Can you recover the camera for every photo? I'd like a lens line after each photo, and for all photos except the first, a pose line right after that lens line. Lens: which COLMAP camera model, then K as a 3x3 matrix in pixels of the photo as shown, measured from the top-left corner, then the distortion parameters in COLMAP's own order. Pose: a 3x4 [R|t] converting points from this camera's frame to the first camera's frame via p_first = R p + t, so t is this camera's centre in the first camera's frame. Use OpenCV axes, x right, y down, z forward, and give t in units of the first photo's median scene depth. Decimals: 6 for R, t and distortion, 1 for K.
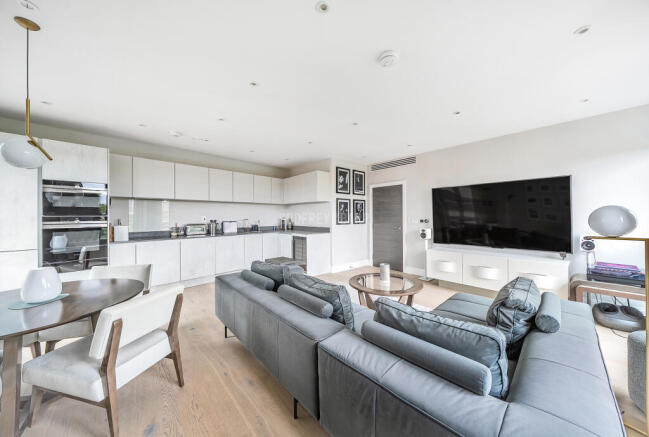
lens RADIAL K [[235.3, 0, 324.5], [0, 235.3, 218.5], [0, 0, 1]] dist [0.000718, 0.000053]
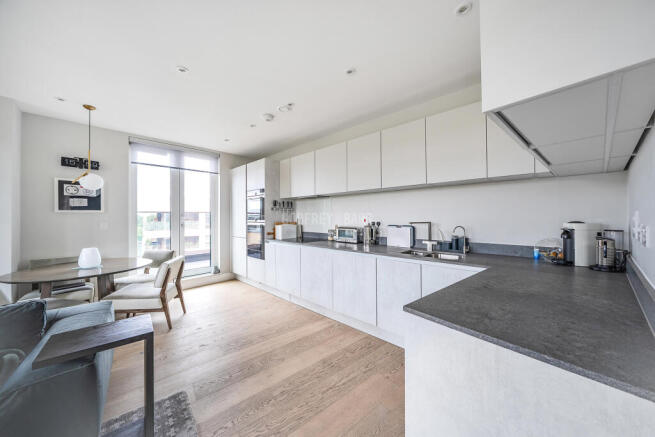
lens RADIAL K [[220.8, 0, 327.5], [0, 220.8, 218.5], [0, 0, 1]] dist [-0.000640, -0.000055]
pose [[-0.025737, 0.008911, -0.999629, 0.106077], [-0.006357, 0.999939, 0.009077, -0.007233], [0.999649, 0.006588, -0.025679, 0.888565]]
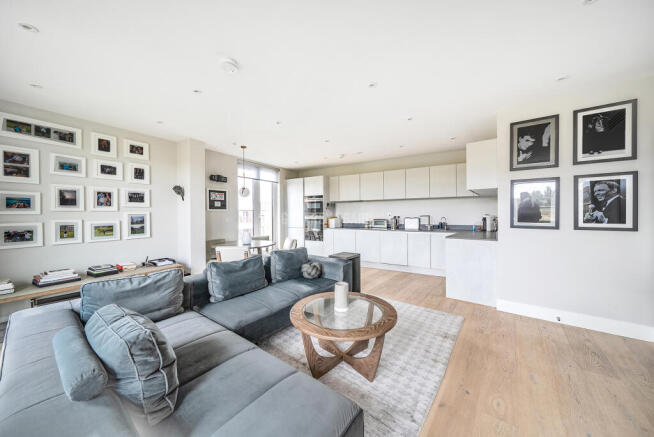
lens RADIAL K [[220.4, 0, 327.0], [0, 220.4, 218.5], [0, 0, 1]] dist [-0.000640, -0.000055]
pose [[0.175693, 0.024707, -0.984135, 0.500721], [-0.005012, 0.999695, 0.024202, -0.006009], [0.984432, 0.000681, 0.175763, 0.487936]]
